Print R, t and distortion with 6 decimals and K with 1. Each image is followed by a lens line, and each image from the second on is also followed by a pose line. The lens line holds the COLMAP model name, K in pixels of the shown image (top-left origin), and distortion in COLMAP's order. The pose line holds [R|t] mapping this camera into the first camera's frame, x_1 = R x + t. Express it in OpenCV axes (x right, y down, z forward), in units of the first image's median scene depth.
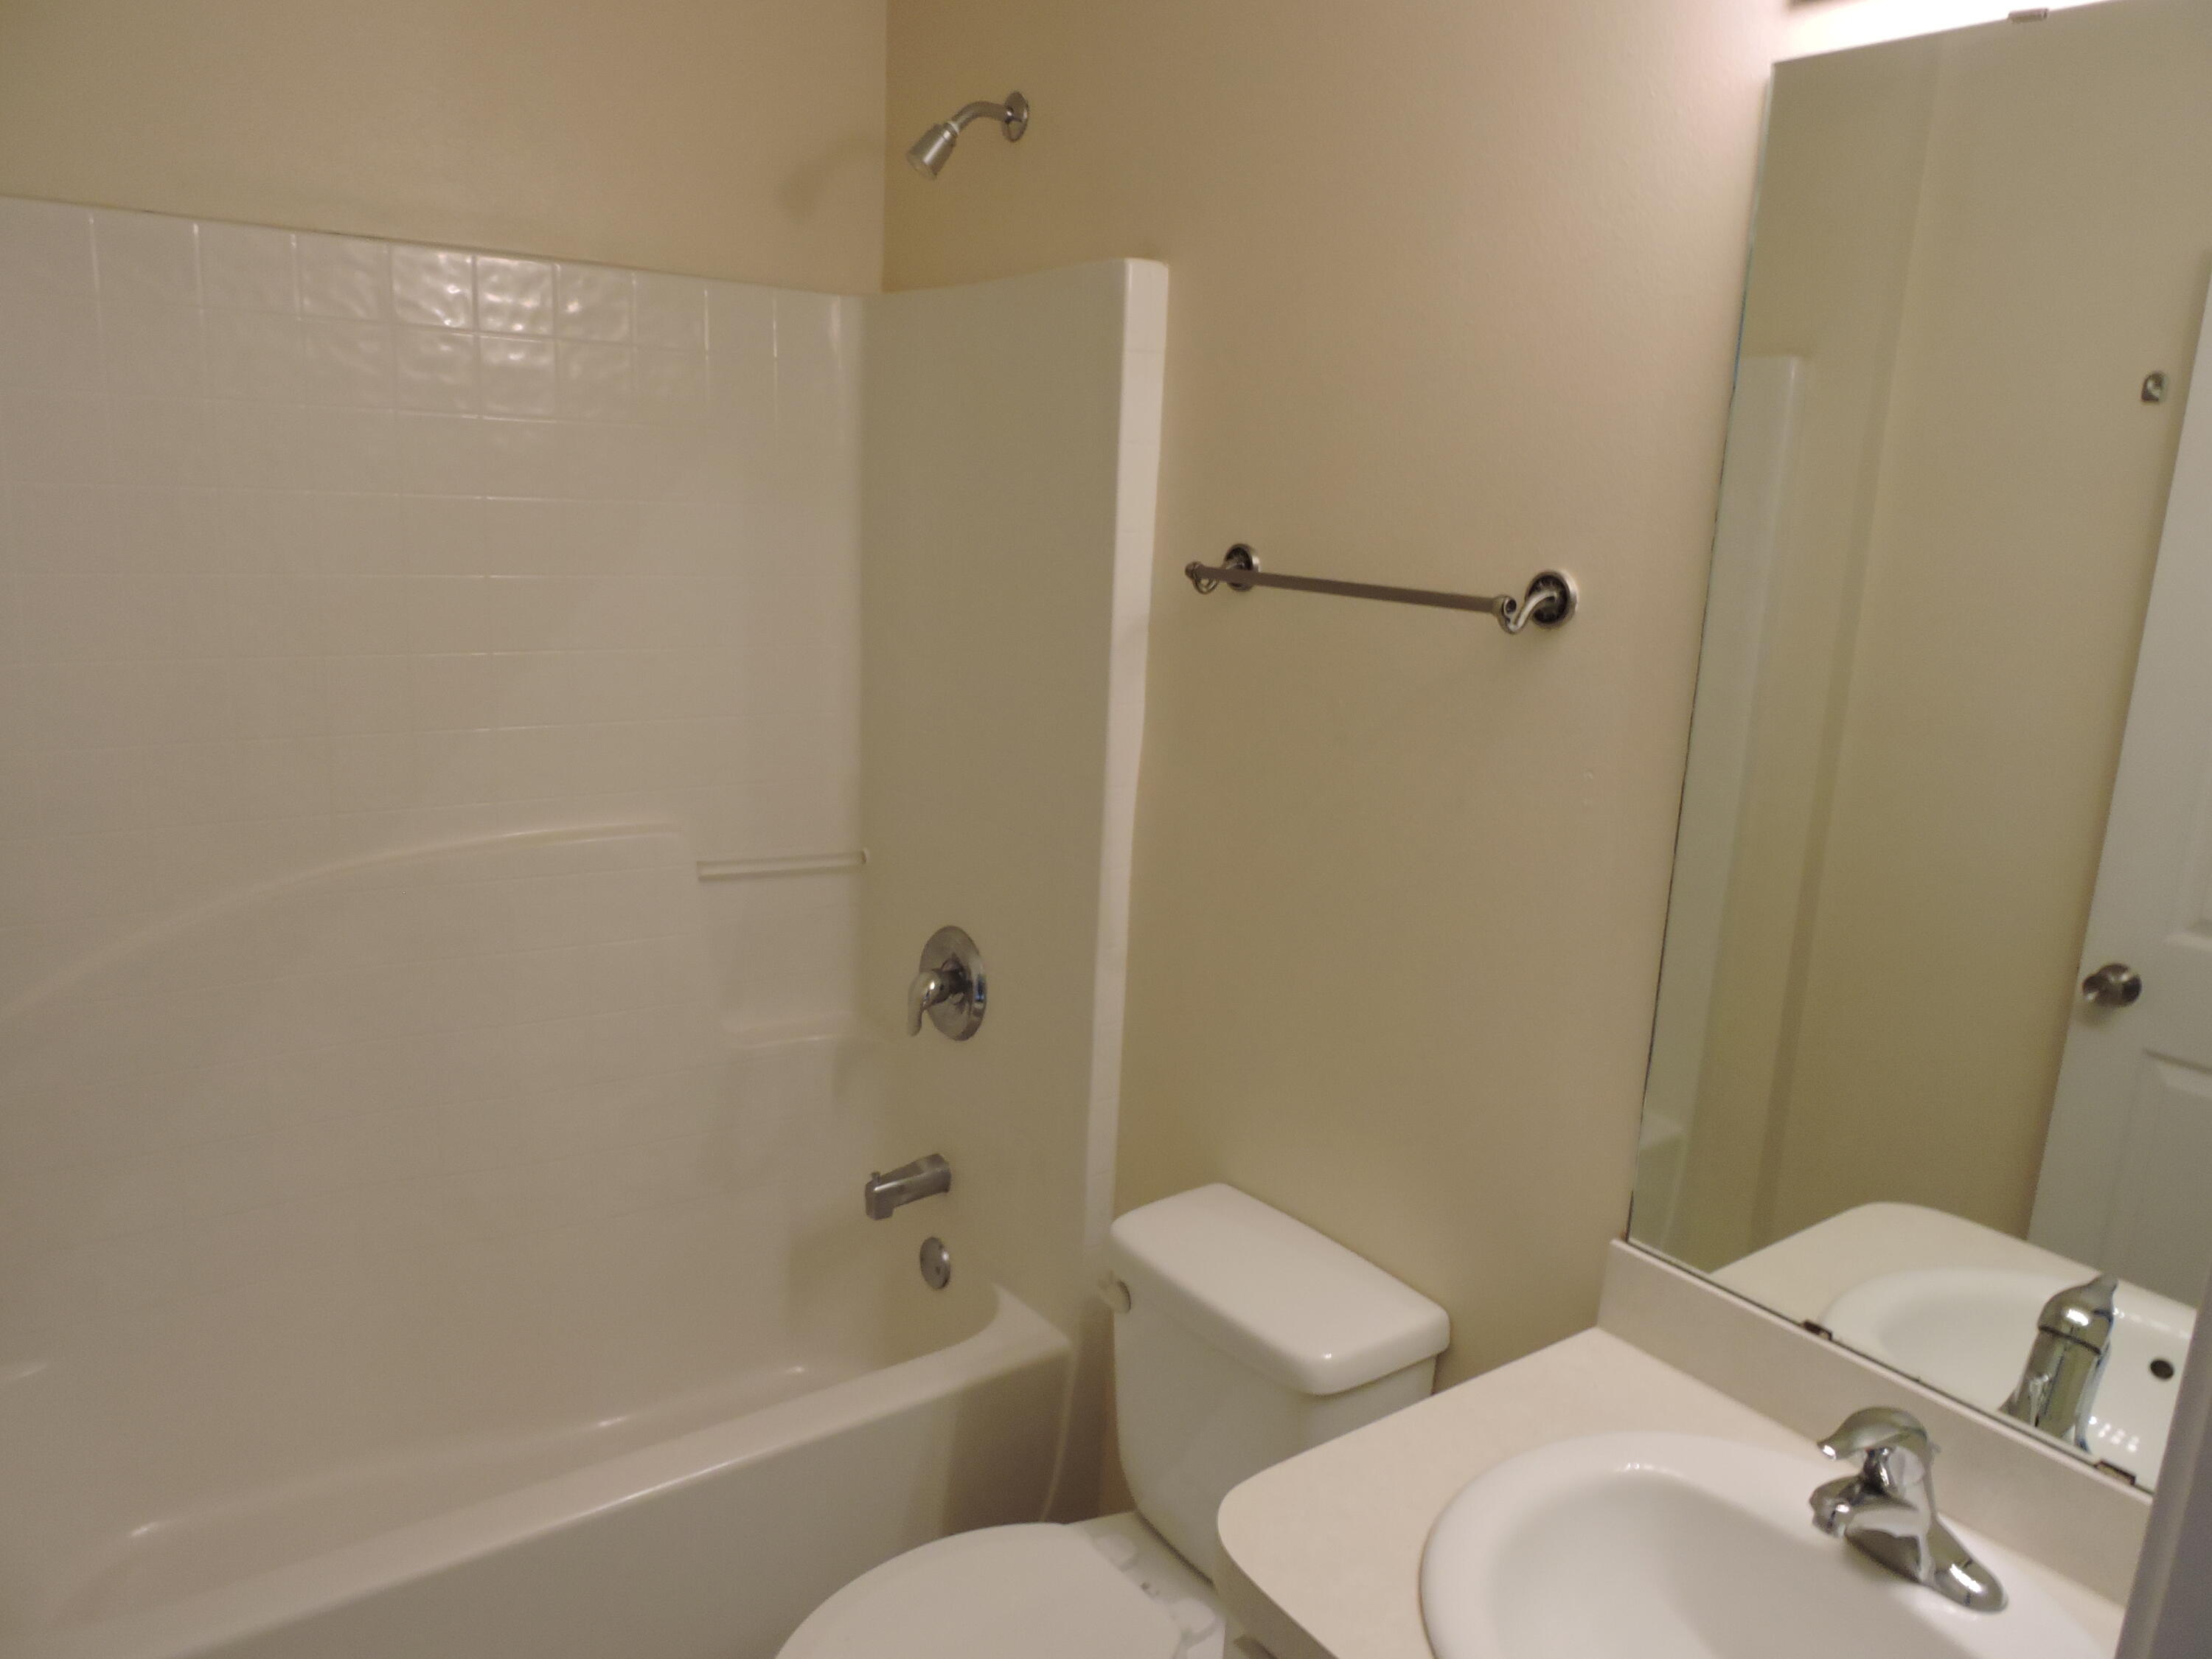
lens RADIAL K [[1617.2, 0, 1112.9], [0, 1617.2, 830.8], [0, 0, 1]] dist [0.015492, -0.011225]
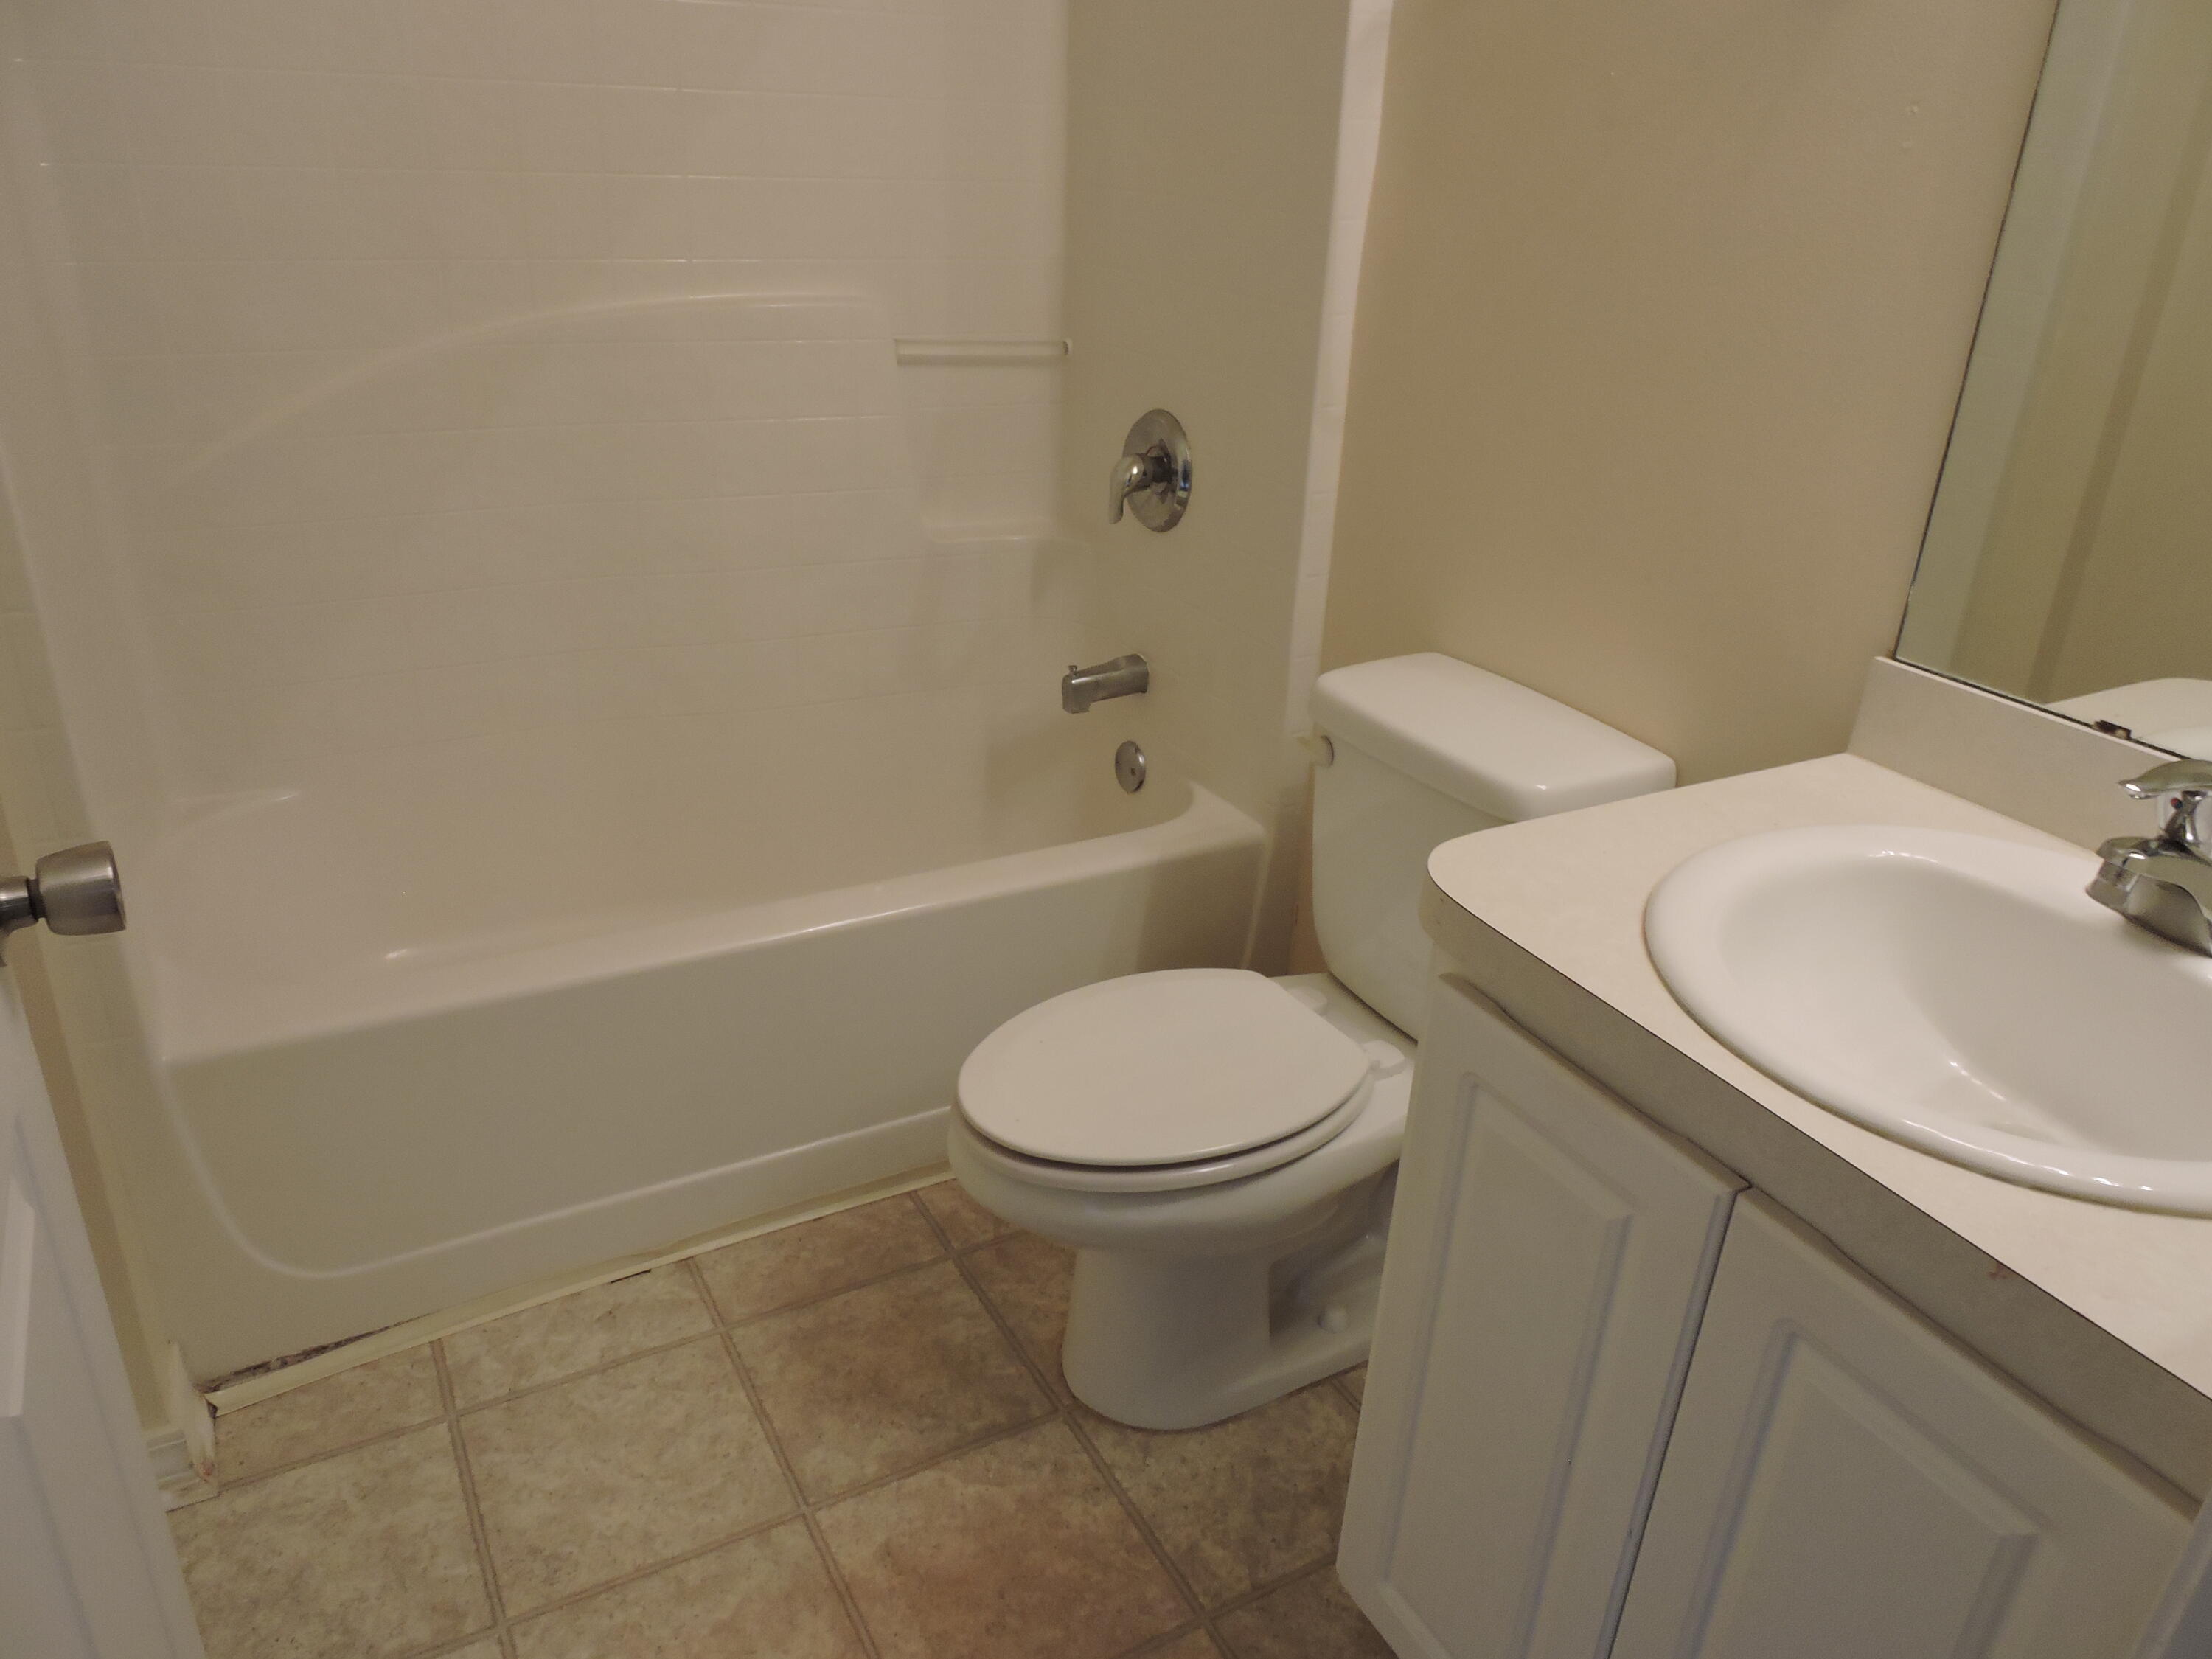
lens RADIAL K [[1617.2, 0, 1102.9], [0, 1617.2, 830.7], [0, 0, 1]] dist [0.015492, -0.011225]
pose [[0.991884, 0.046061, -0.118509, -0.007421], [-0.022507, 0.980962, 0.192892, 0.120038], [0.125138, -0.188660, 0.974037, 0.024944]]
